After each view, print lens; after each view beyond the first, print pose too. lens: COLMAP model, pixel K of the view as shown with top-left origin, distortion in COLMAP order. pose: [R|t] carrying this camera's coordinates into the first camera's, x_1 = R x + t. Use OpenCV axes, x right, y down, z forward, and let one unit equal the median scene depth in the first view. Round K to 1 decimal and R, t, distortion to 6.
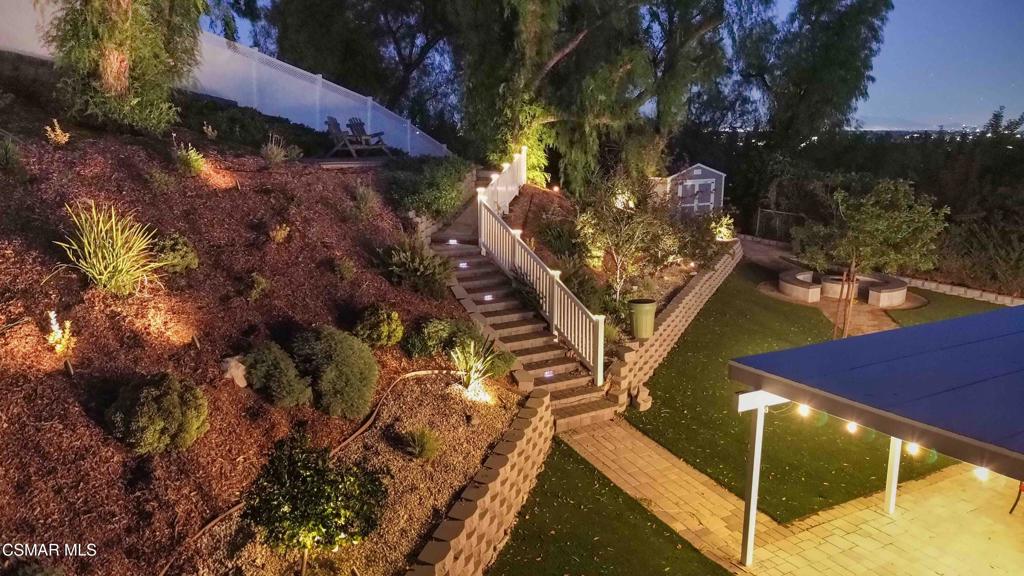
lens RADIAL K [[738.3, 0, 512.0], [0, 738.3, 288.0], [0, 0, 1]] dist [0.092873, -0.096533]
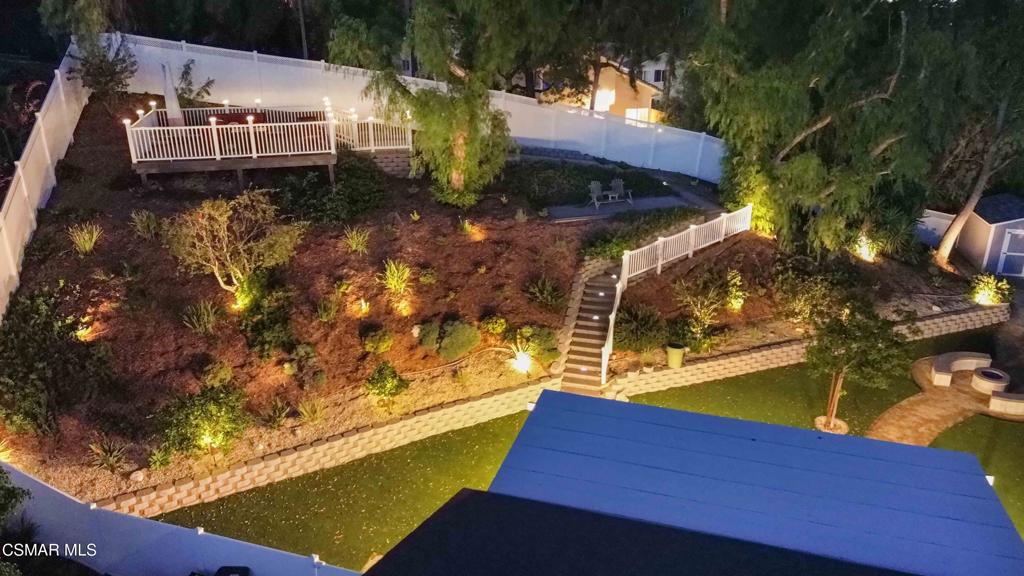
lens RADIAL K [[738.3, 0, 512.0], [0, 738.3, 288.0], [0, 0, 1]] dist [0.092873, -0.096533]
pose [[0.696455, 0.256915, -0.670034, 1.223938], [-0.148066, 0.965070, 0.216138, -0.501704], [0.702159, -0.051321, 0.710169, -0.502419]]
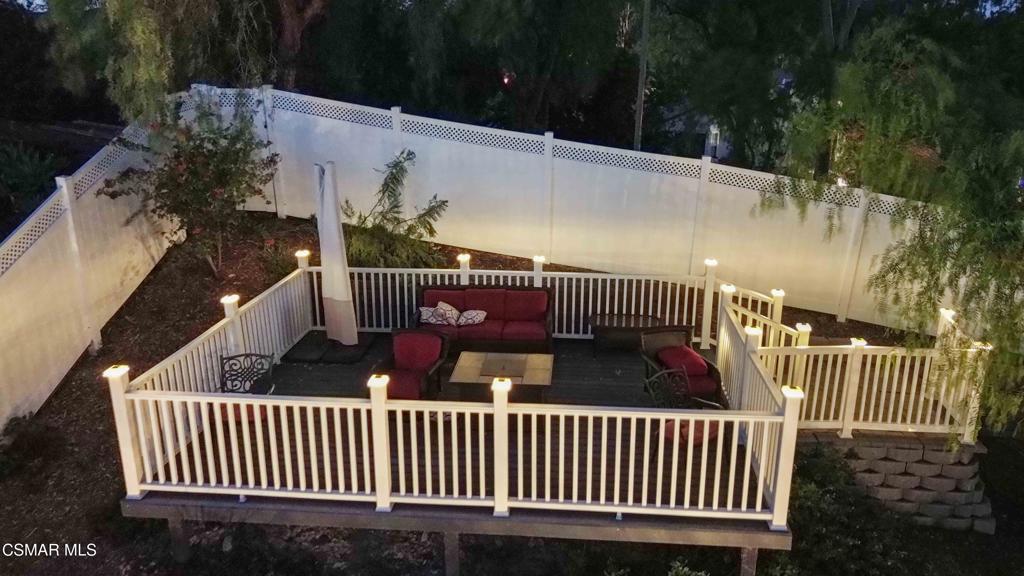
lens RADIAL K [[721.3, 0, 512.0], [0, 721.3, 288.0], [0, 0, 1]] dist [0.105765, -0.124702]
pose [[0.396621, 0.264686, -0.878996, -0.327055], [-0.188923, 0.960568, 0.204003, -0.586083], [0.898332, 0.085150, 0.430986, 0.248932]]
